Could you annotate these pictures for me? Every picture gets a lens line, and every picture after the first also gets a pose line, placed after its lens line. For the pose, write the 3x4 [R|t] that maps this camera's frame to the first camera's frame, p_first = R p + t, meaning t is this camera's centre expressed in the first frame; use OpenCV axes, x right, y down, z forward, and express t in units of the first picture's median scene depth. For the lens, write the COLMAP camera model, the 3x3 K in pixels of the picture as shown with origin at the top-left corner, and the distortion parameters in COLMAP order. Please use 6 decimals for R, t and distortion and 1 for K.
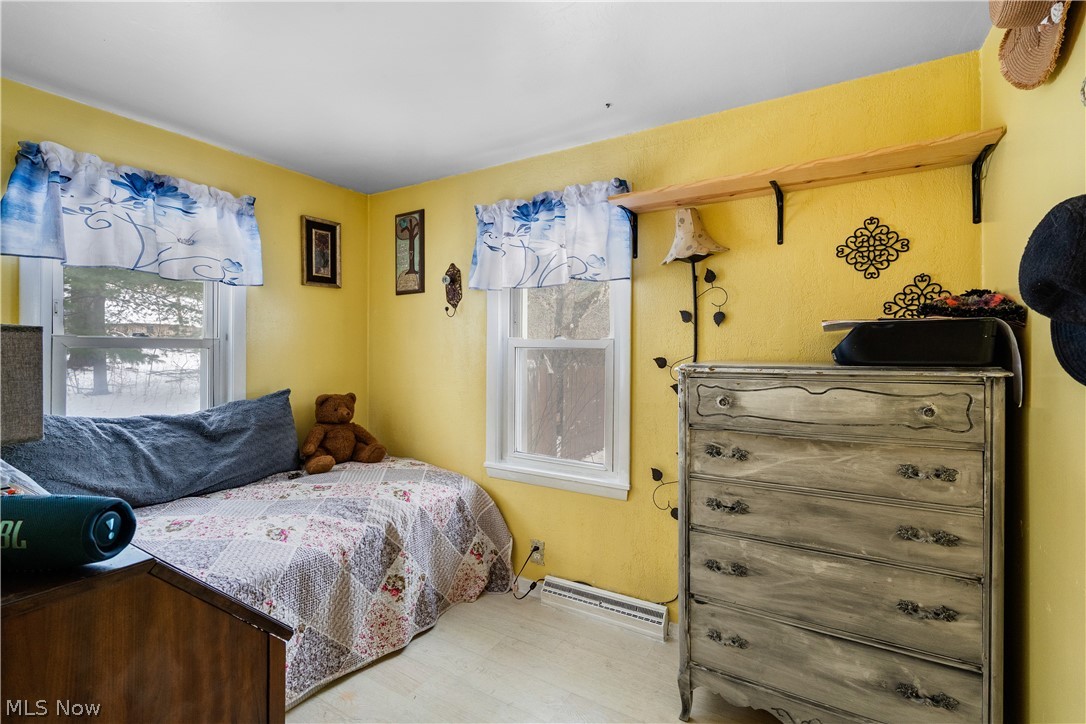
lens RADIAL K [[499.2, 0, 543.0], [0, 499.2, 355.0], [0, 0, 1]] dist [-0.002416, 0.001024]
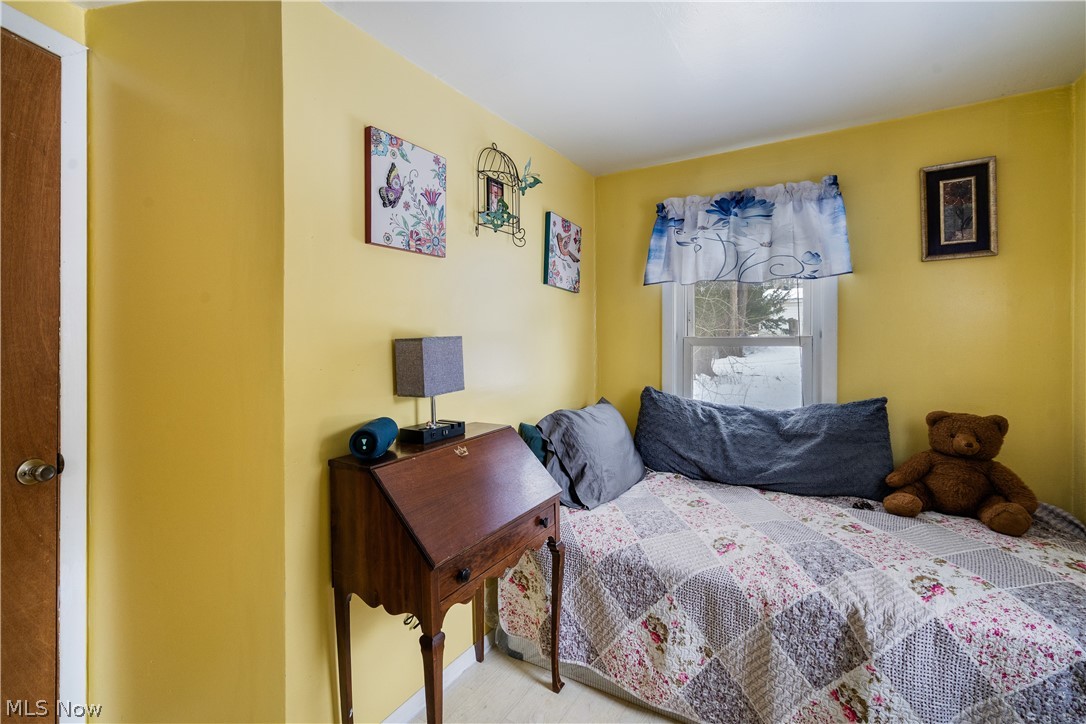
lens RADIAL K [[499.2, 0, 543.1], [0, 499.2, 350.1], [0, 0, 1]] dist [-0.002416, 0.001024]
pose [[0.000646, 0.008409, -0.999964, 0.339835], [-0.008886, 0.999925, 0.008403, -0.011115], [0.999960, 0.008880, 0.000721, 0.545698]]
